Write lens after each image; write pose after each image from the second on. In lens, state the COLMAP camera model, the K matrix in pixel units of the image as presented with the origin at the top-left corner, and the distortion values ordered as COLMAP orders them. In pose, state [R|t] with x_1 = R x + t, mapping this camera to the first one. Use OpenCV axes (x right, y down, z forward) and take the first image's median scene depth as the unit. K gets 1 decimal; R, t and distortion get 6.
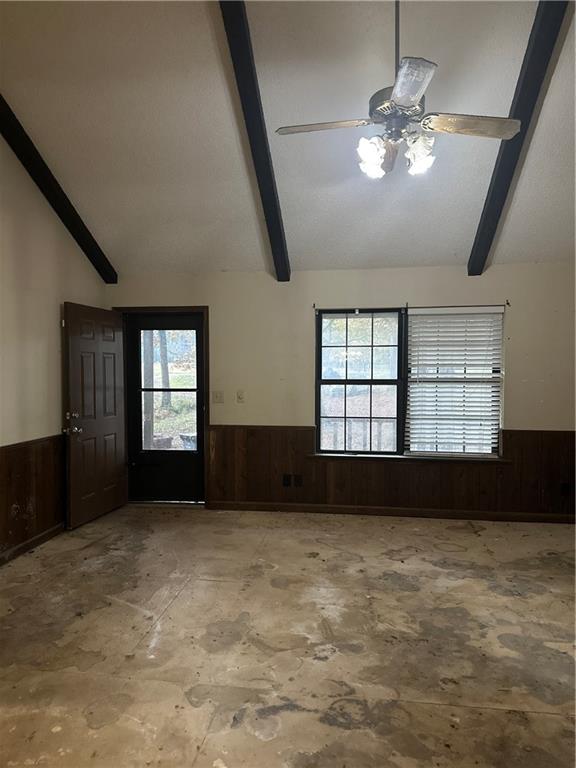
lens RADIAL K [[535.1, 0, 291.6], [0, 535.1, 384.9], [0, 0, 1]] dist [0.012695, -0.011103]
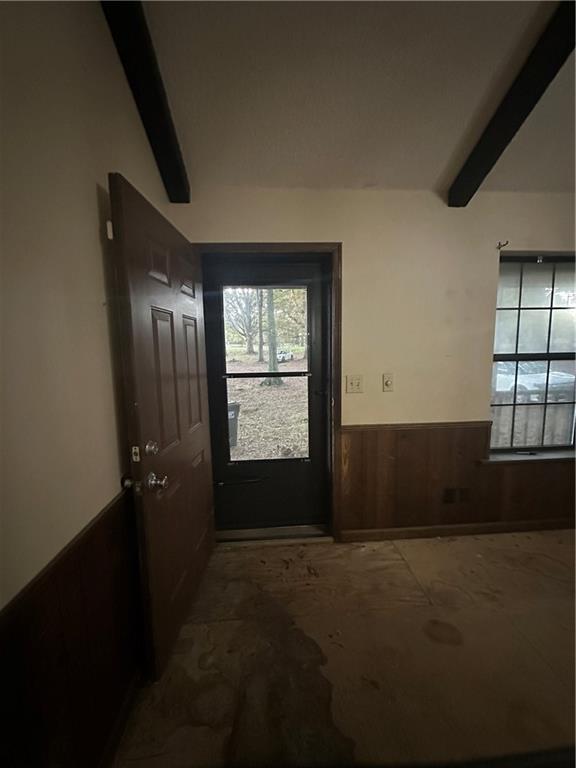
lens RADIAL K [[309.3, 0, 284.3], [0, 309.3, 382.6], [0, 0, 1]] dist [-0.003813, -0.000136]
pose [[0.984376, -0.038949, 0.171717, -0.441833], [0.023692, 0.995658, 0.090021, -0.026399], [-0.174477, -0.084547, 0.981025, 0.960998]]
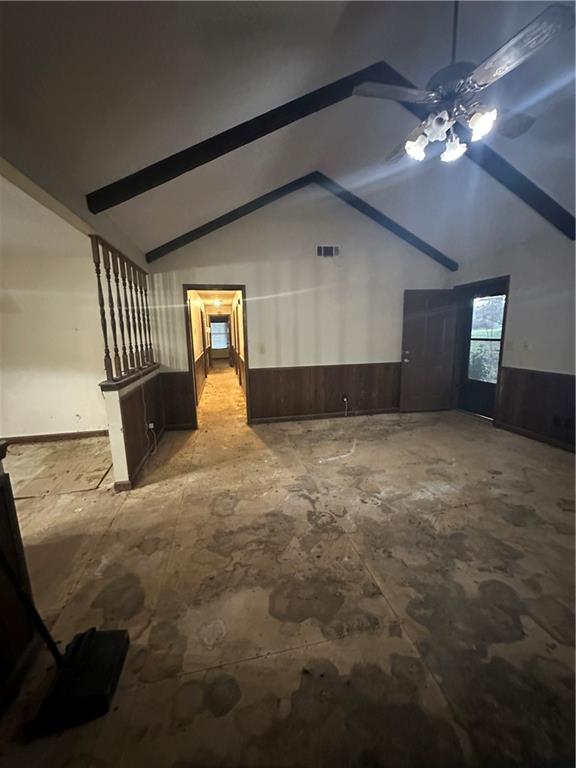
lens RADIAL K [[309.3, 0, 293.5], [0, 309.3, 384.5], [0, 0, 1]] dist [-0.003813, -0.000136]
pose [[0.350430, 0.155624, -0.923569, 0.595685], [-0.009025, 0.986614, 0.162823, -0.004773], [0.936545, -0.048723, 0.347144, 0.349341]]
